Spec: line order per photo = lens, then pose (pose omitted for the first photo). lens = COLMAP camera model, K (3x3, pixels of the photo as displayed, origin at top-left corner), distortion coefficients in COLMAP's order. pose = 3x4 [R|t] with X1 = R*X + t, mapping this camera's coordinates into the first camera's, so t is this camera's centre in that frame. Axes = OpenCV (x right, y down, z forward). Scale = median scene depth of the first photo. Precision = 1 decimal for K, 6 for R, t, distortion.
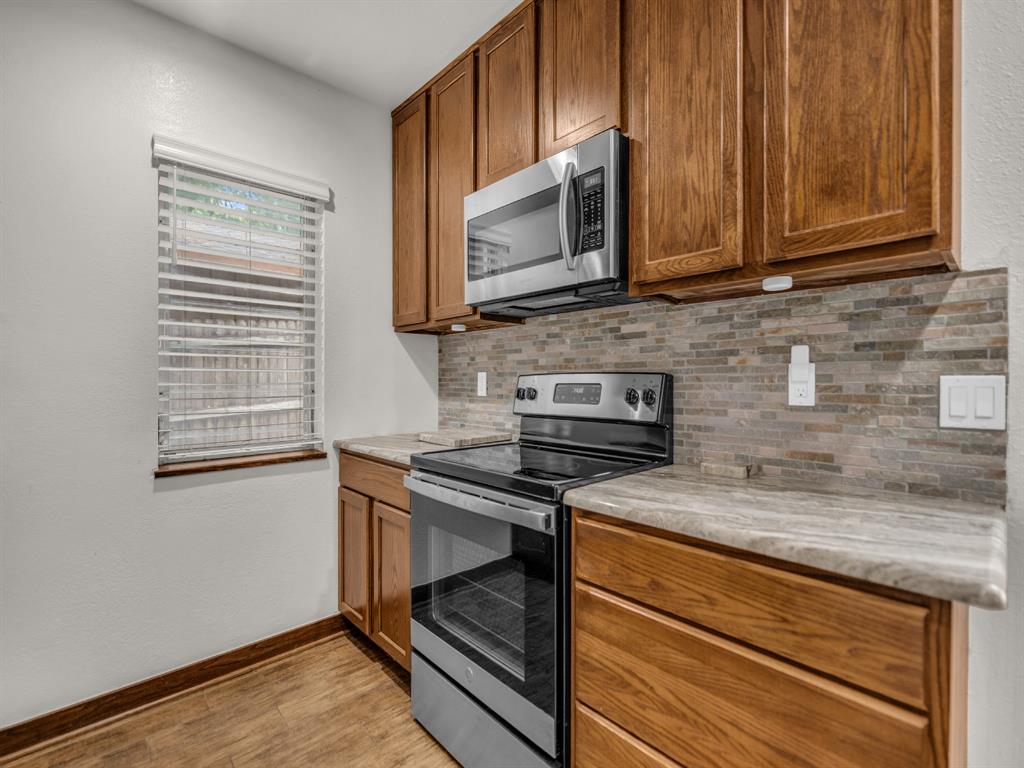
lens RADIAL K [[466.8, 0, 514.2], [0, 466.8, 380.6], [0, 0, 1]] dist [0.003577, -0.003438]
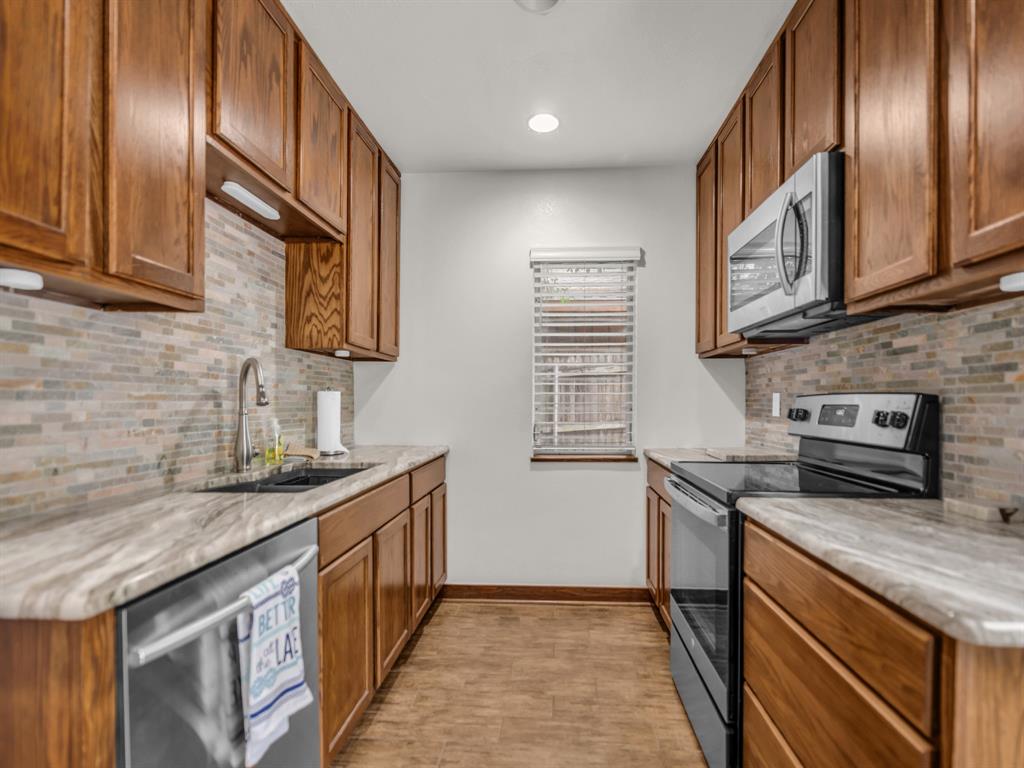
lens RADIAL K [[466.8, 0, 533.2], [0, 466.8, 398.7], [0, 0, 1]] dist [0.003577, -0.003438]
pose [[0.697236, -0.003389, -0.716834, 0.381246], [0.000957, 0.999992, -0.003797, -0.003029], [0.716841, 0.001961, 0.697233, -0.111321]]
